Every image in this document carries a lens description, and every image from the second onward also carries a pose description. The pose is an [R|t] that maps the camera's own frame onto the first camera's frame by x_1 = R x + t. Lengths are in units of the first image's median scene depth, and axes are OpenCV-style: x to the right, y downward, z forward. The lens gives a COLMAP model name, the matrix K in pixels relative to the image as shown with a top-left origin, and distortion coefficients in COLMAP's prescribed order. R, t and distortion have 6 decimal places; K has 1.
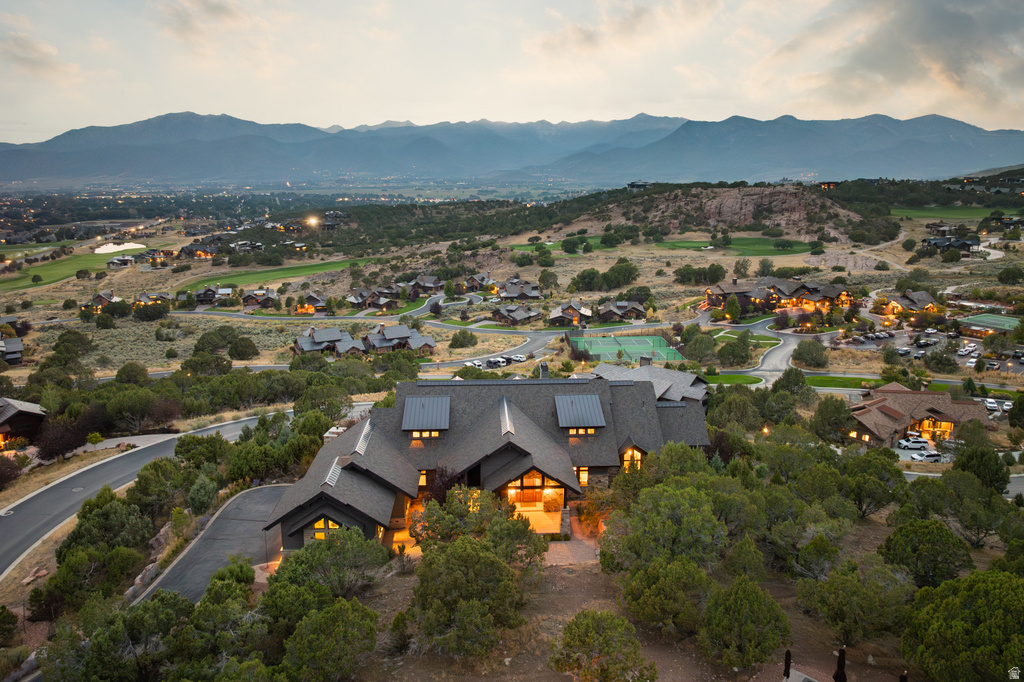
lens RADIAL K [[745.9, 0, 512.0], [0, 745.9, 341.0], [0, 0, 1]] dist [-0.007902, -0.005687]
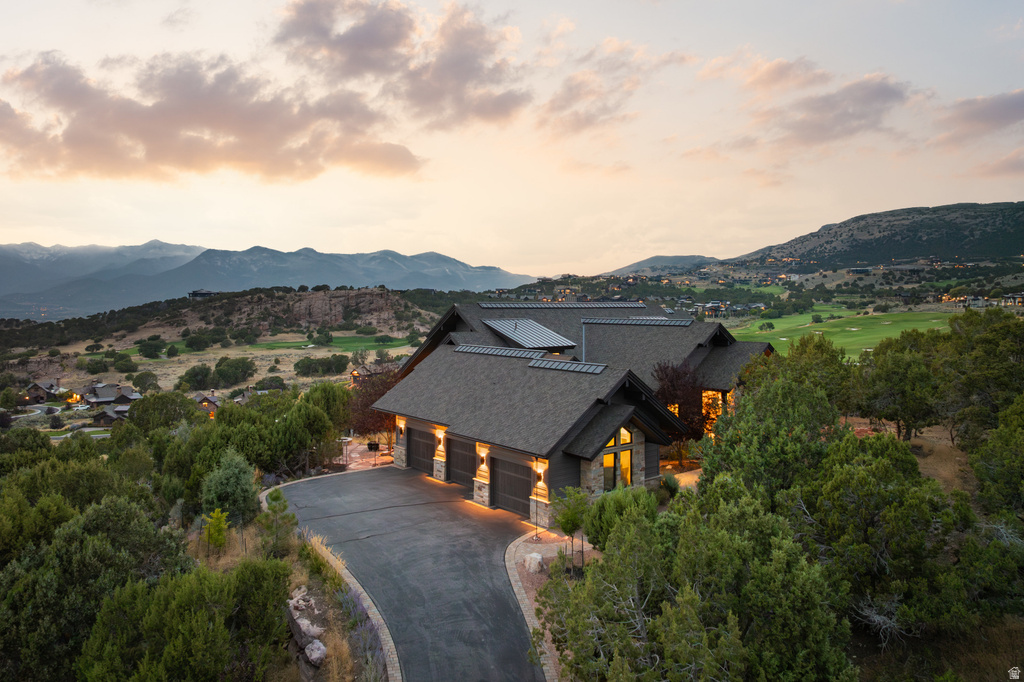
lens RADIAL K [[745.9, 0, 512.0], [0, 745.9, 341.0], [0, 0, 1]] dist [-0.007902, -0.005687]
pose [[0.806842, -0.025526, 0.590216, -0.086273], [0.131035, 0.981913, -0.136662, 0.031500], [-0.576052, 0.187604, 0.795593, 0.075941]]
